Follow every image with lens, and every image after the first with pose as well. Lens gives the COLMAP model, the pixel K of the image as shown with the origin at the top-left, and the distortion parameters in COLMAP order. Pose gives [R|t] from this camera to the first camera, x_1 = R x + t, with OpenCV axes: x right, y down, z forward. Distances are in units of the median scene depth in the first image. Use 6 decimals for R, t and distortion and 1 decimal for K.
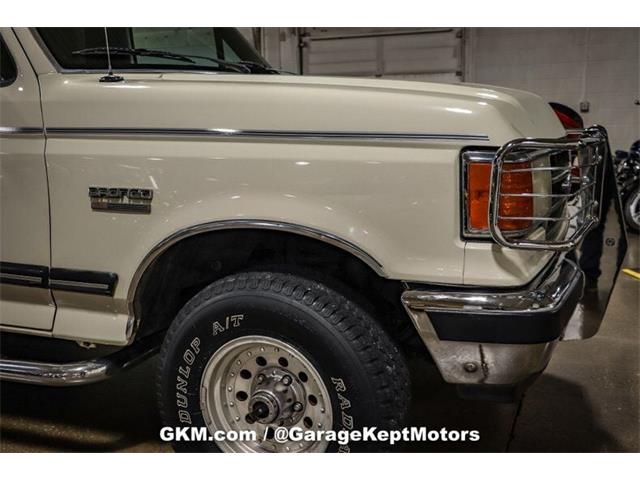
lens RADIAL K [[699.2, 0, 320.0], [0, 699.2, 240.0], [0, 0, 1]] dist [-0.010612, 0.023168]
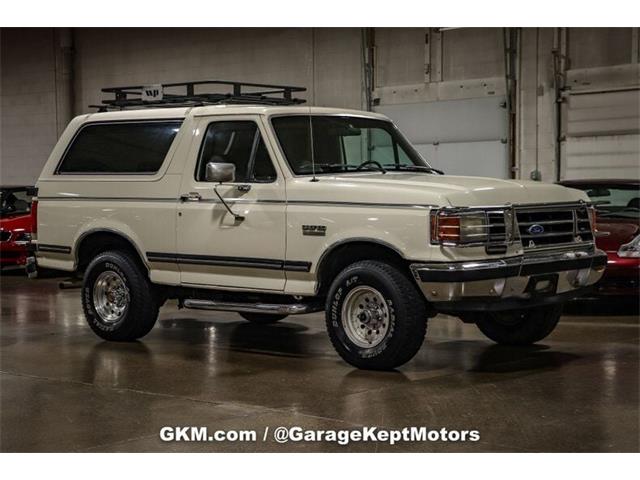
lens RADIAL K [[1252.4, 0, 320.0], [0, 1252.4, 240.0], [0, 0, 1]] dist [0.199472, -0.040128]
pose [[0.943542, 0.017046, -0.330814, 1.152626], [-0.055163, 0.992816, -0.106176, 0.428167], [0.326628, 0.118431, 0.937704, -3.013110]]
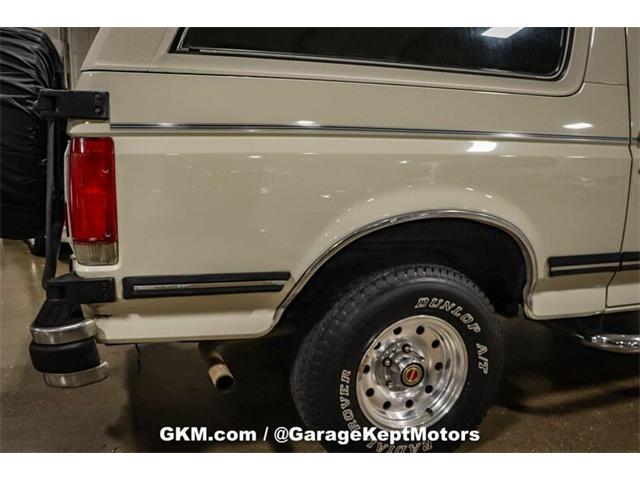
lens RADIAL K [[567.7, 0, 320.0], [0, 567.7, 240.0], [0, 0, 1]] dist [-0.165238, 0.201775]
pose [[0.743946, -0.098479, 0.660944, -2.003474], [0.089406, 0.994857, 0.047598, -0.114178], [-0.662232, 0.023682, 0.748924, 0.871215]]
